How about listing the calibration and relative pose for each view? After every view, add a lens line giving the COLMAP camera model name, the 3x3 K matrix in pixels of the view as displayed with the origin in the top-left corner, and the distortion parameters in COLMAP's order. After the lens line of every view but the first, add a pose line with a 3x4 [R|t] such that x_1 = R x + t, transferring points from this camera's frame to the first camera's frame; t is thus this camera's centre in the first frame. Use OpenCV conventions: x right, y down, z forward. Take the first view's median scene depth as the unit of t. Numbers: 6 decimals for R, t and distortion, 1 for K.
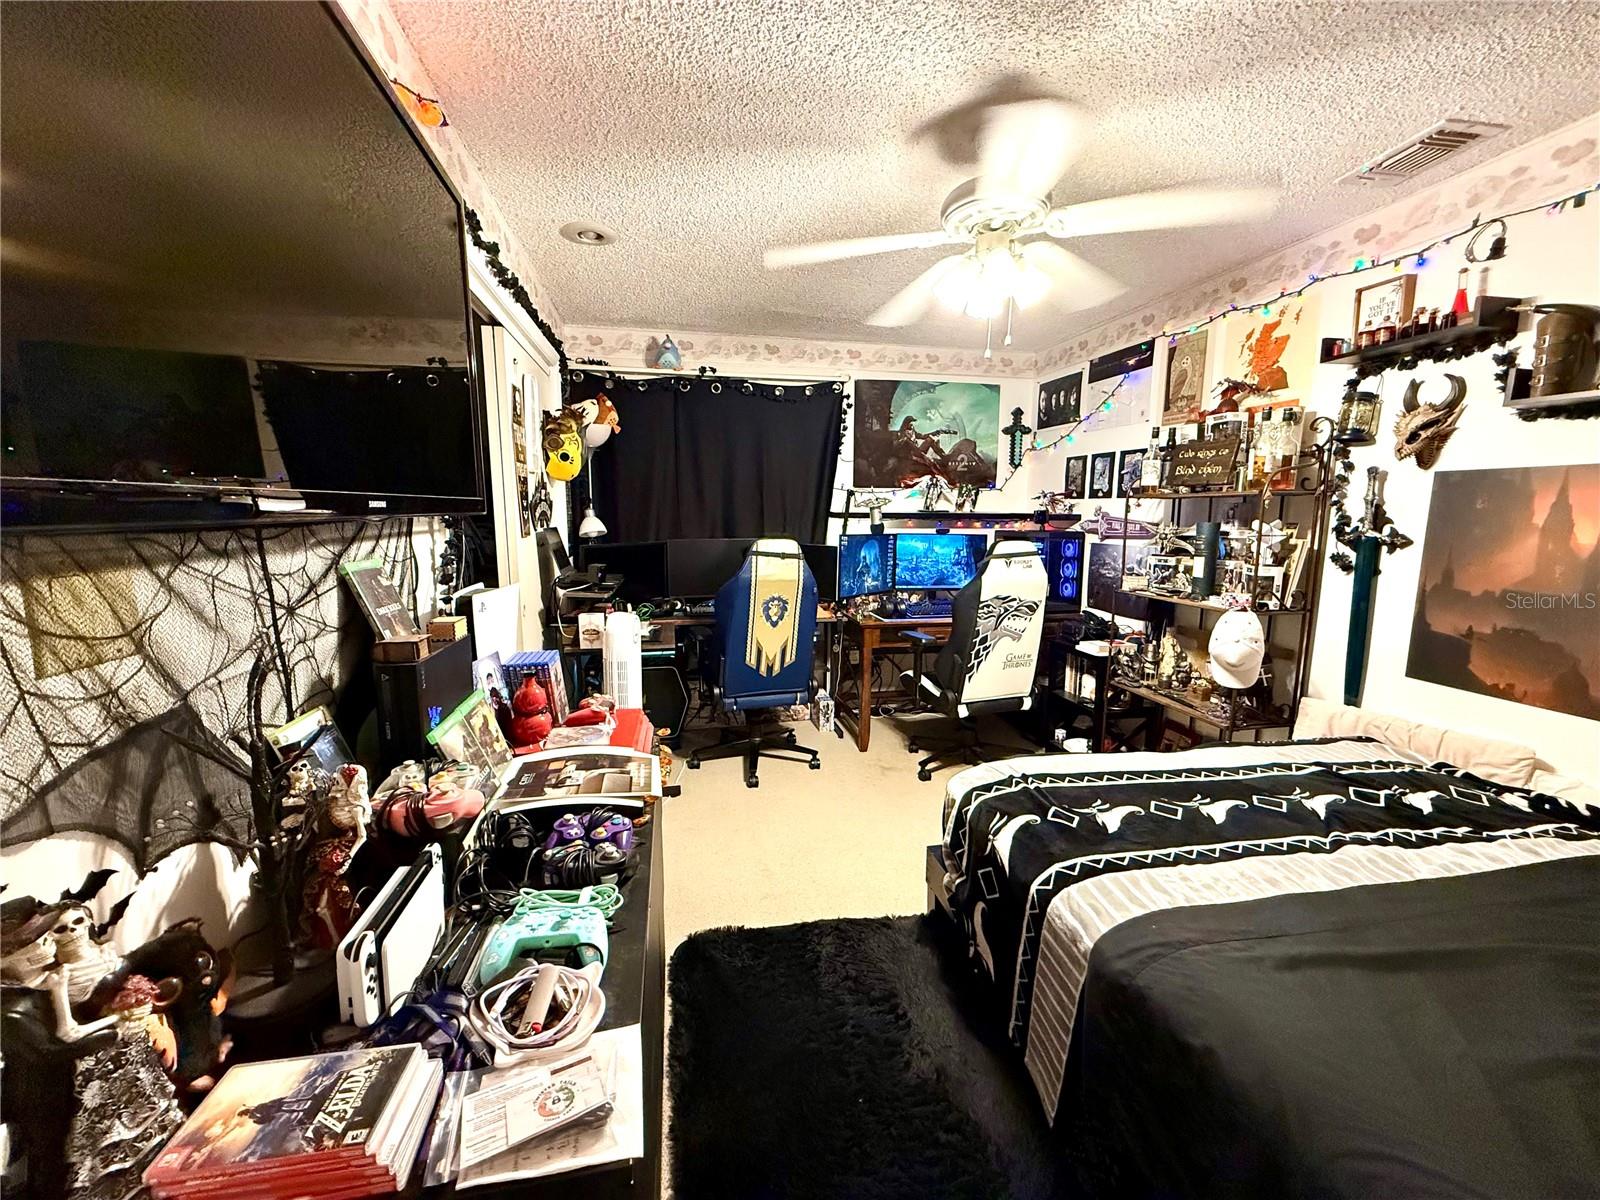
lens RADIAL K [[638.4, 0, 796.1], [0, 638.4, 600.5], [0, 0, 1]] dist [-0.000240, -0.000014]
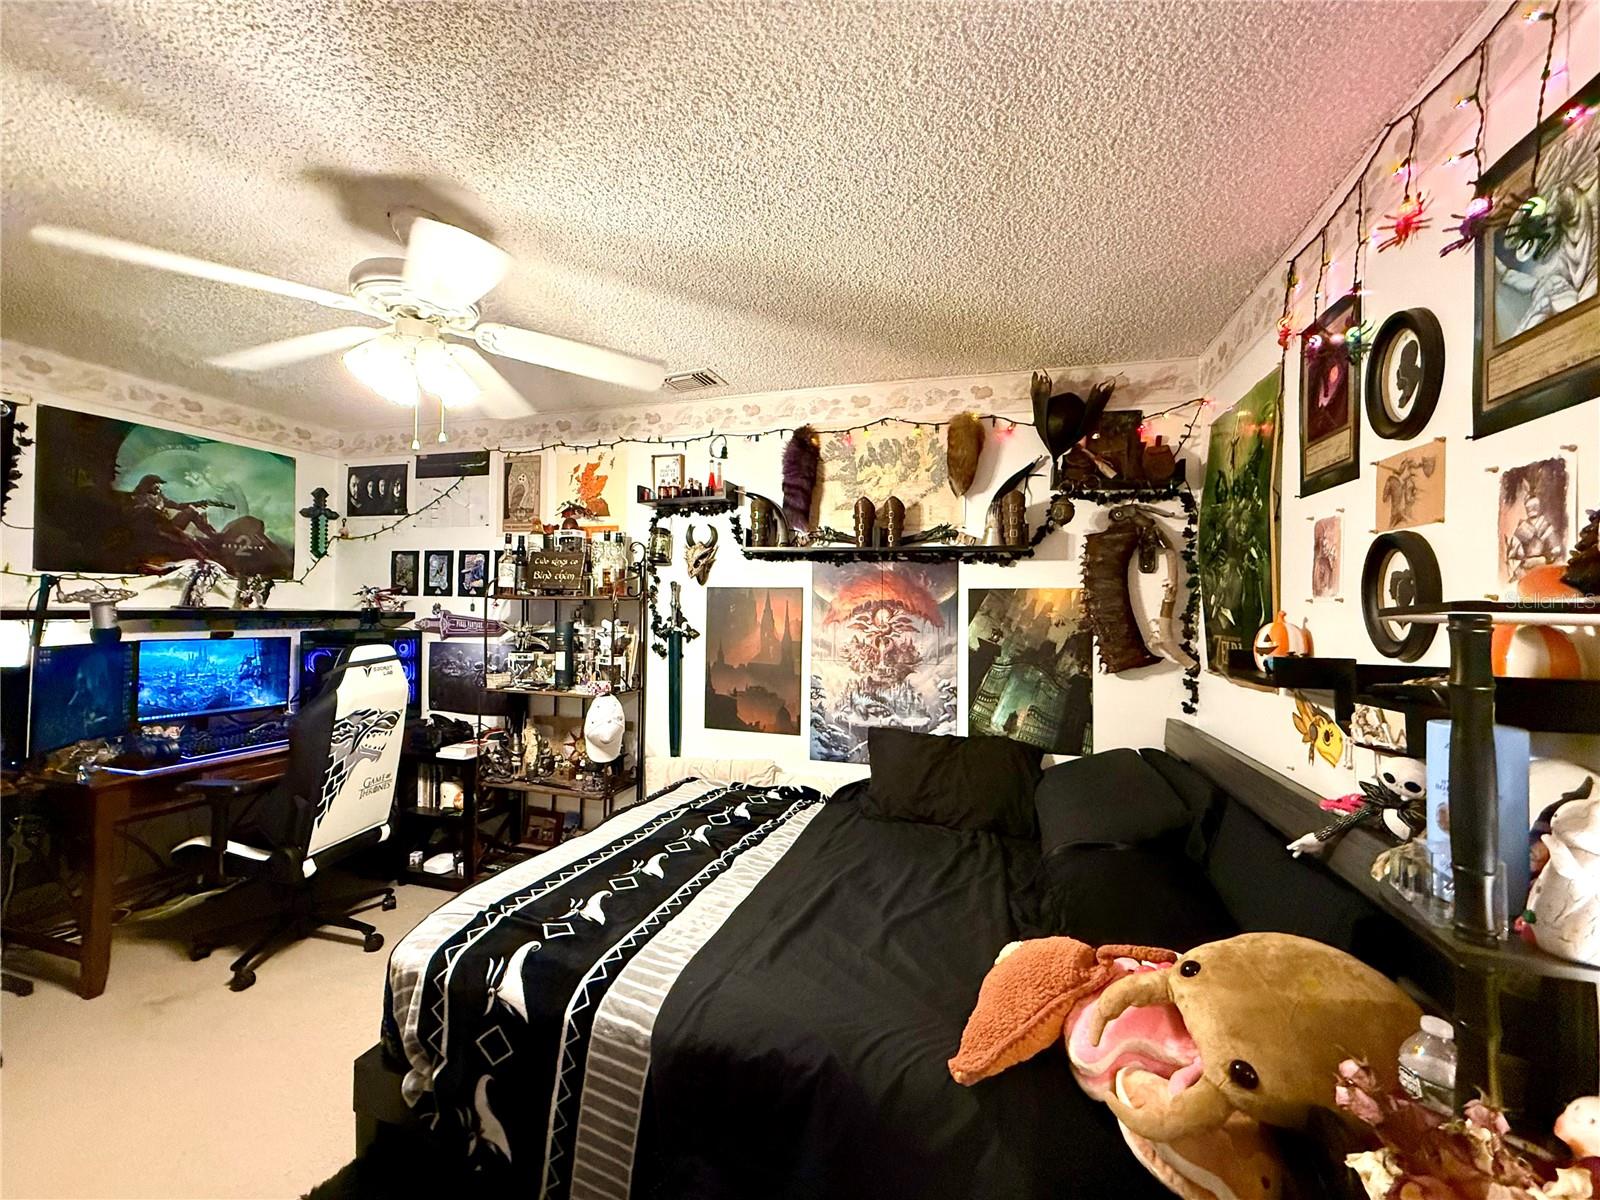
lens RADIAL K [[638.4, 0, 796.1], [0, 638.4, 600.5], [0, 0, 1]] dist [-0.000240, -0.000014]
pose [[0.471781, 0.011426, 0.881642, -0.196122], [0.111388, 0.991132, -0.072451, -0.034843], [-0.874652, 0.132386, 0.466325, 0.111226]]
